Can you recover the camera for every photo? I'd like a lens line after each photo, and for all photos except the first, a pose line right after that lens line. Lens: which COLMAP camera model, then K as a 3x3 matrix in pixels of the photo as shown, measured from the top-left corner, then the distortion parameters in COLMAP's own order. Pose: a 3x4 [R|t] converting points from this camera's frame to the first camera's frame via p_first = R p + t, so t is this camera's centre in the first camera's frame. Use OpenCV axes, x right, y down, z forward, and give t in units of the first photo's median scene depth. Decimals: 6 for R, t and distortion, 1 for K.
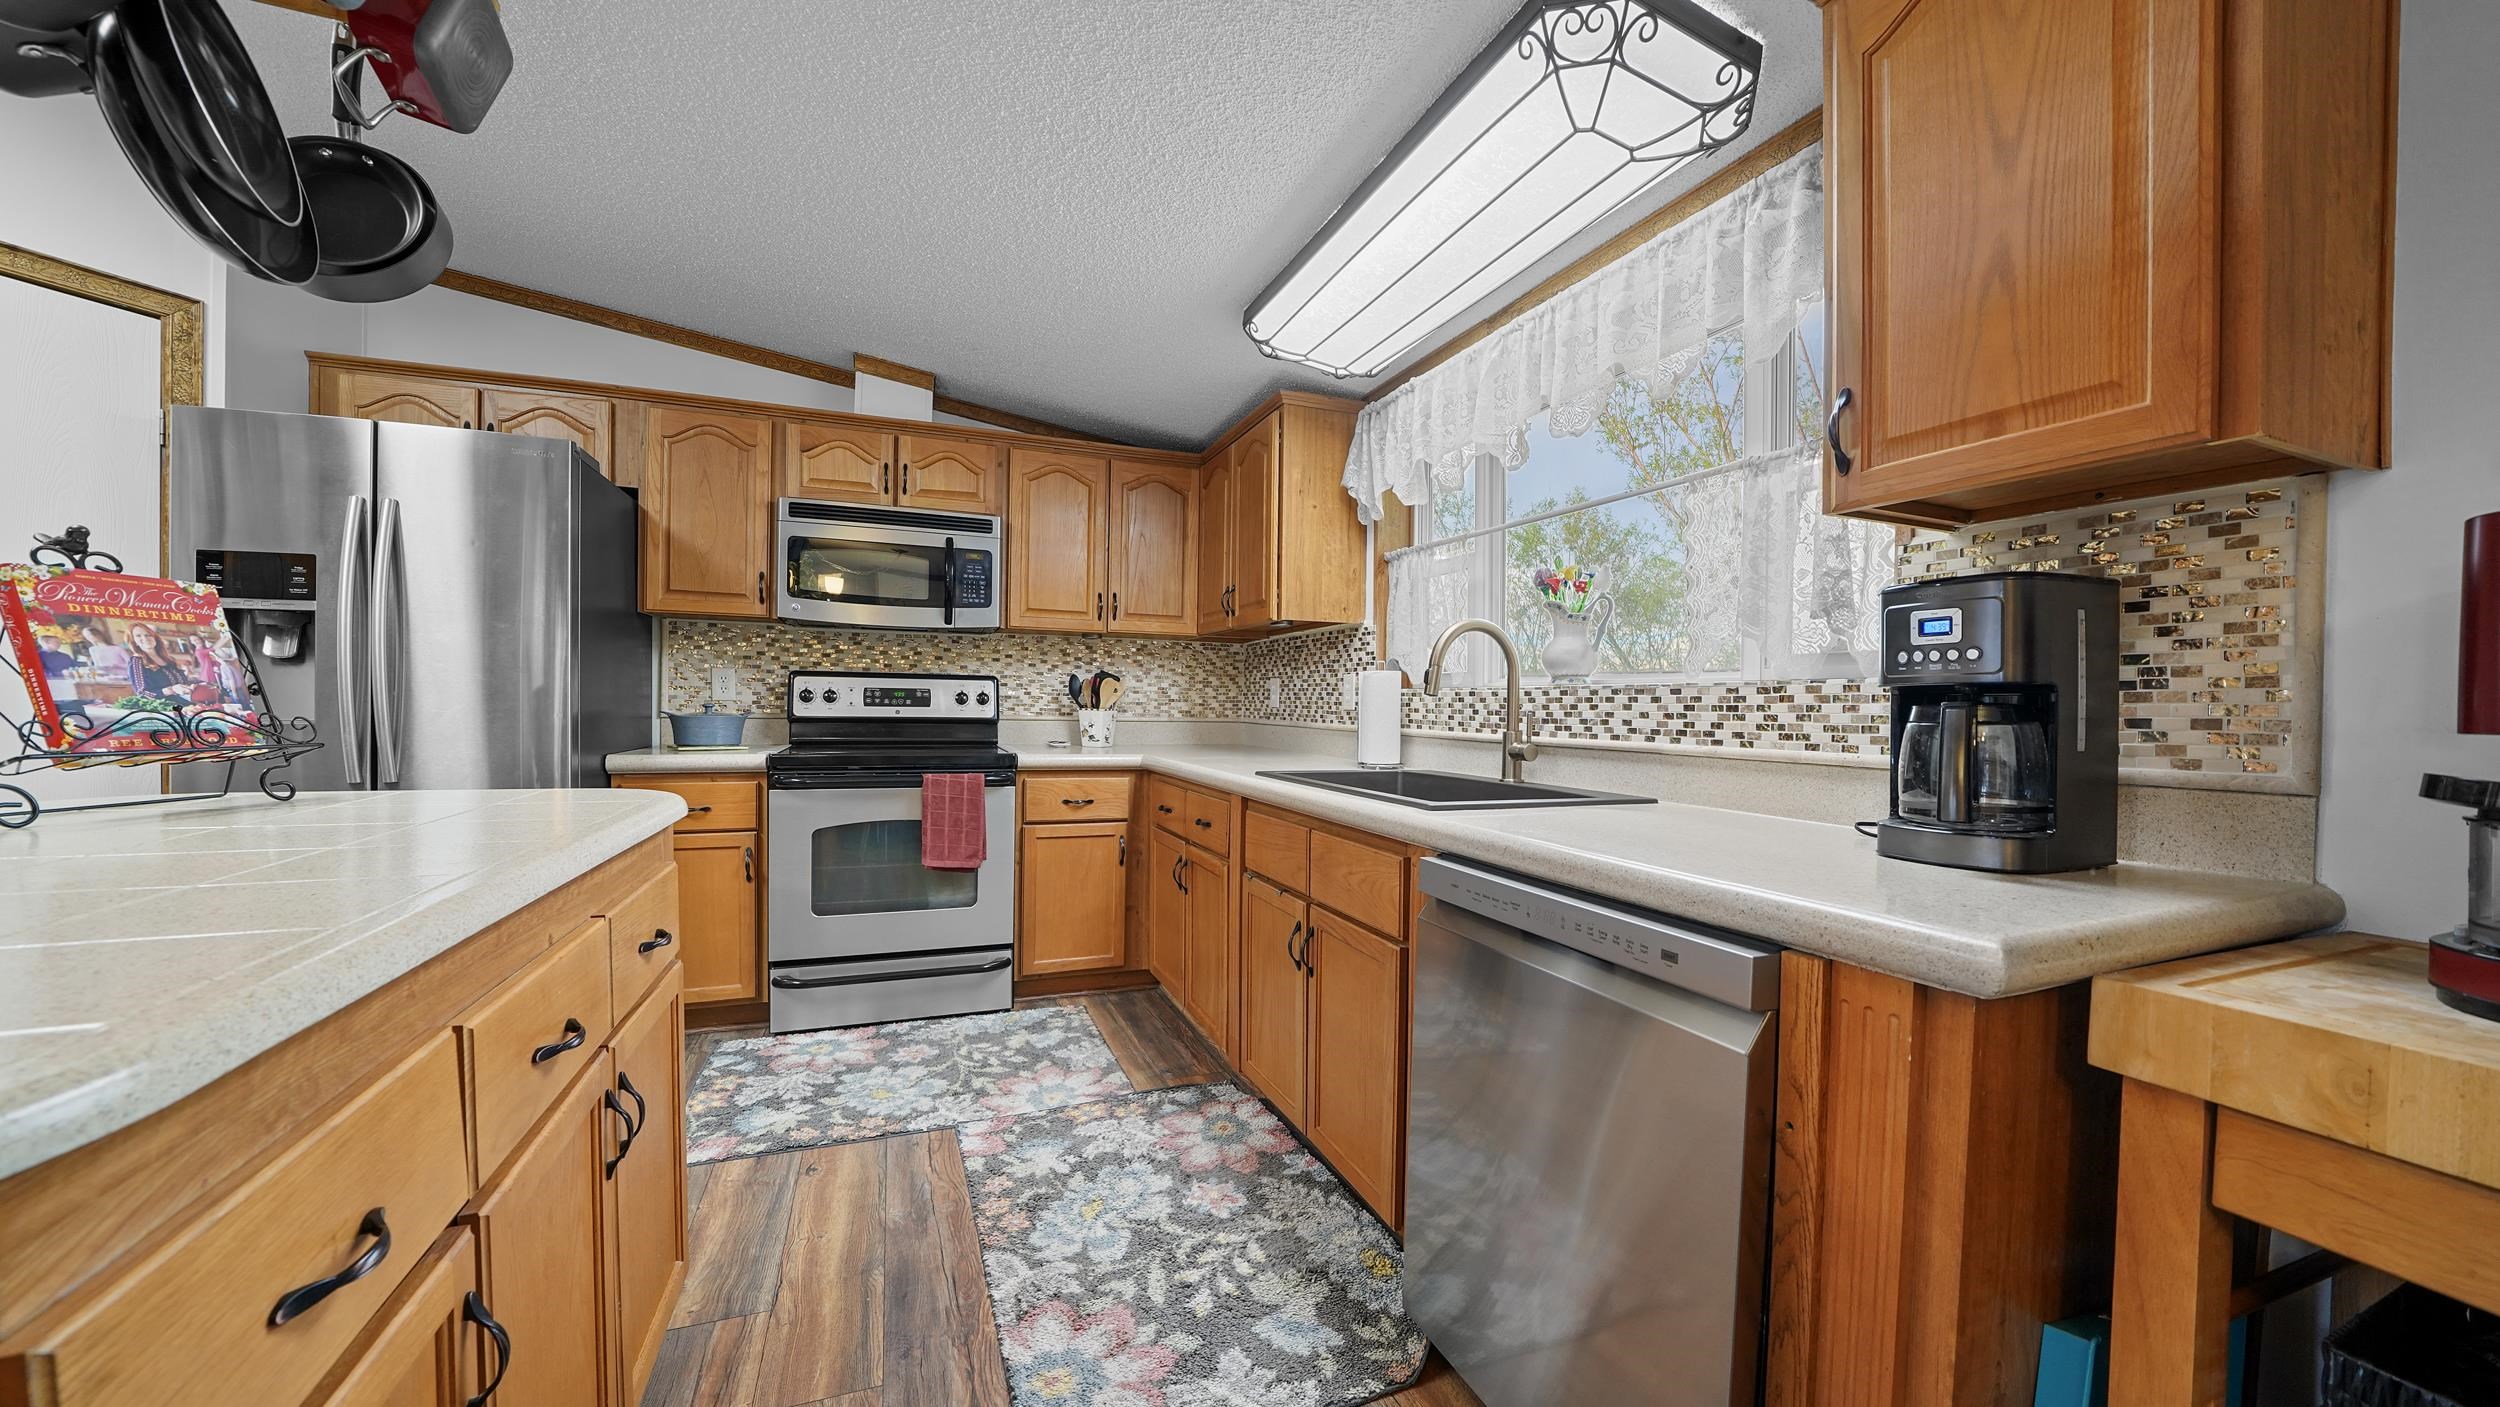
lens RADIAL K [[857.2, 0, 1237.0], [0, 857.2, 719.3], [0, 0, 1]] dist [-0.020022, 0.000809]
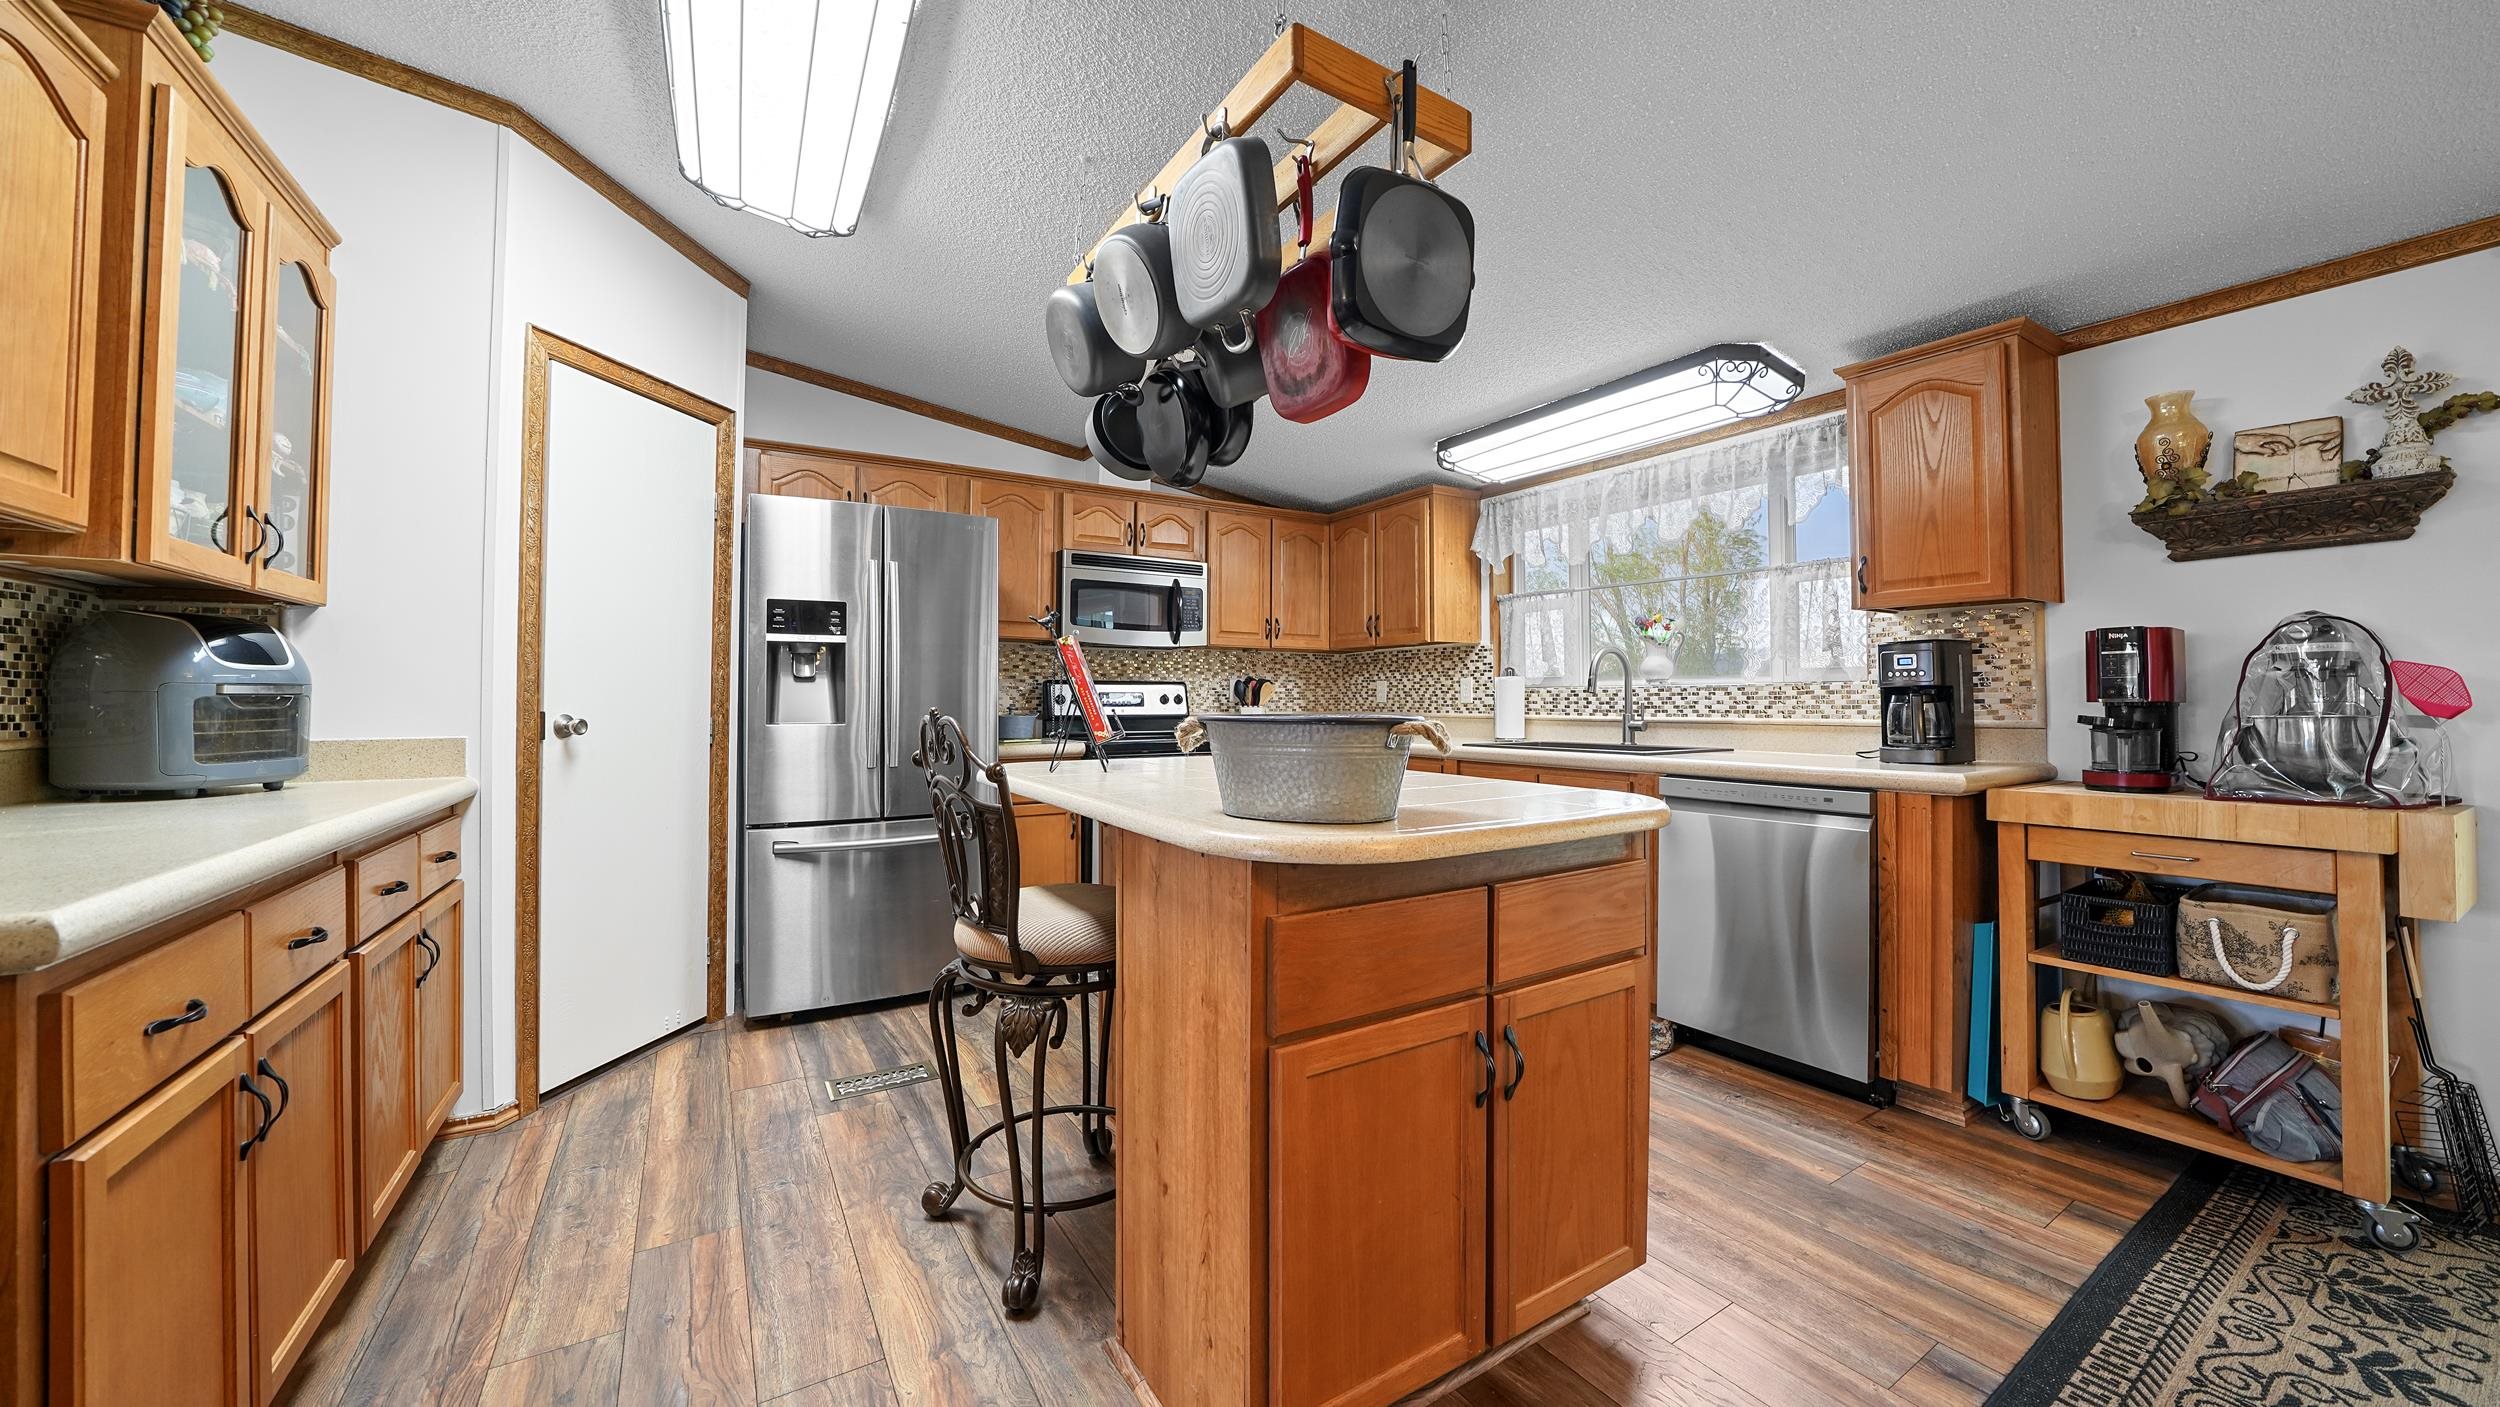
lens RADIAL K [[857.2, 0, 1253.5], [0, 857.2, 691.9], [0, 0, 1]] dist [-0.020022, 0.000809]
pose [[0.983931, -0.015020, 0.177914, -0.789558], [0.019803, 0.999488, -0.025141, -0.001555], [-0.177445, 0.028260, 0.983725, -0.568218]]
